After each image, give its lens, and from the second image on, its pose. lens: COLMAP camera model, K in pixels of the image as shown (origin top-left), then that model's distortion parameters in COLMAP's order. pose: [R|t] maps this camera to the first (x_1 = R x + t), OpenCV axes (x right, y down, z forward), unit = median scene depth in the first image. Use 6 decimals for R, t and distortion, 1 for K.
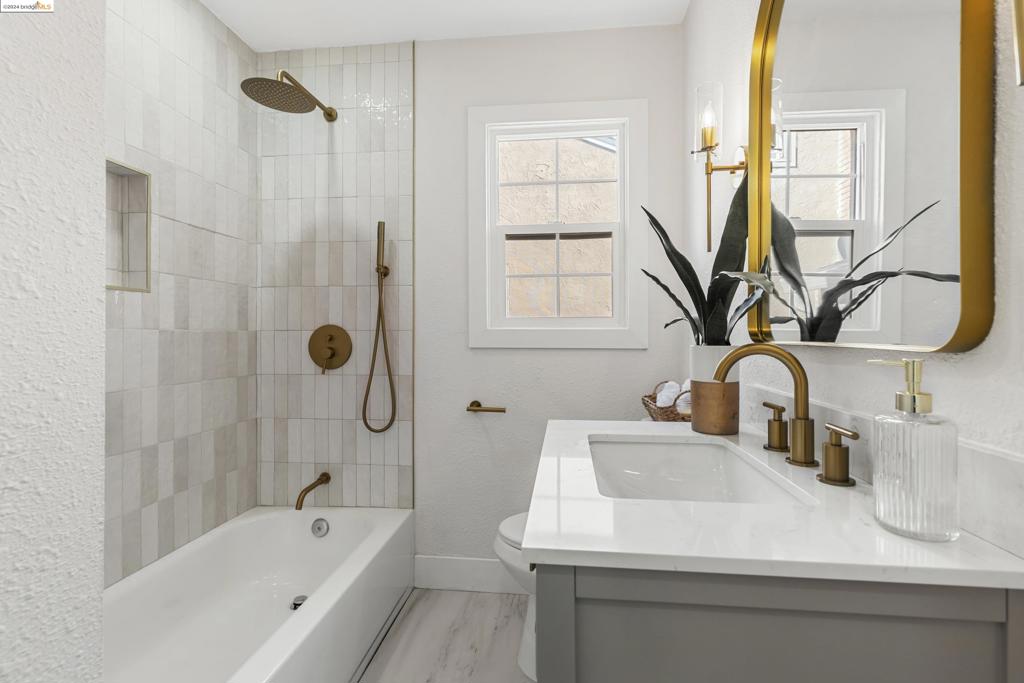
lens RADIAL K [[463.5, 0, 514.6], [0, 463.5, 341.0], [0, 0, 1]] dist [0.001168, -0.001368]
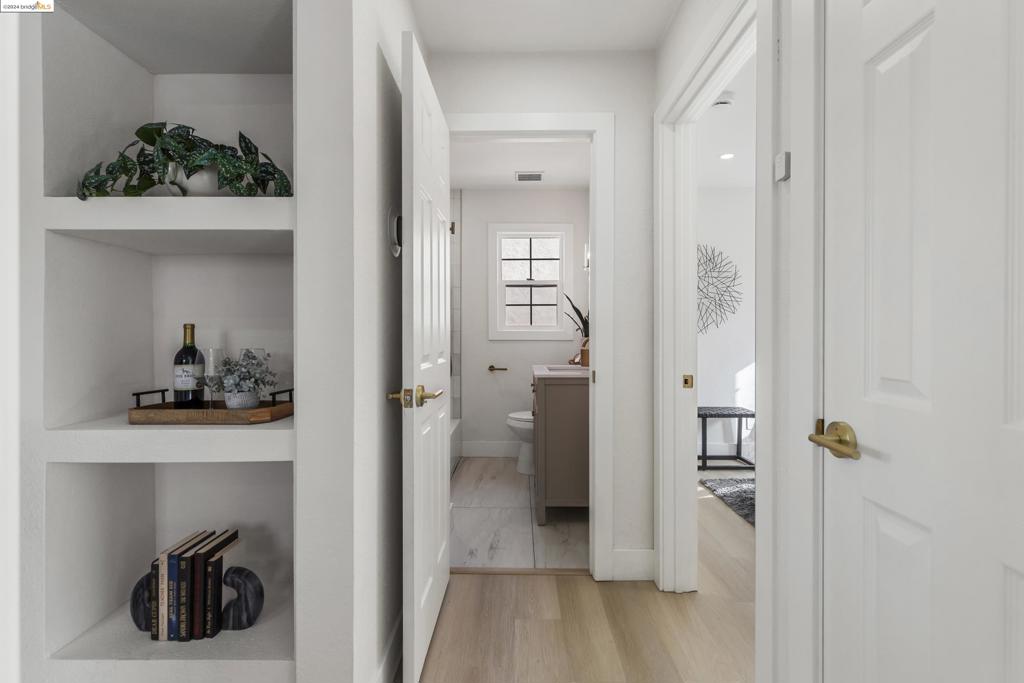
lens RADIAL K [[463.5, 0, 511.0], [0, 463.5, 338.4], [0, 0, 1]] dist [0.001168, -0.001368]
pose [[0.995979, 0.001523, 0.089574, -0.183047], [-0.001801, 0.999994, 0.003025, 0.001179], [-0.089569, -0.003174, 0.995976, -1.069006]]
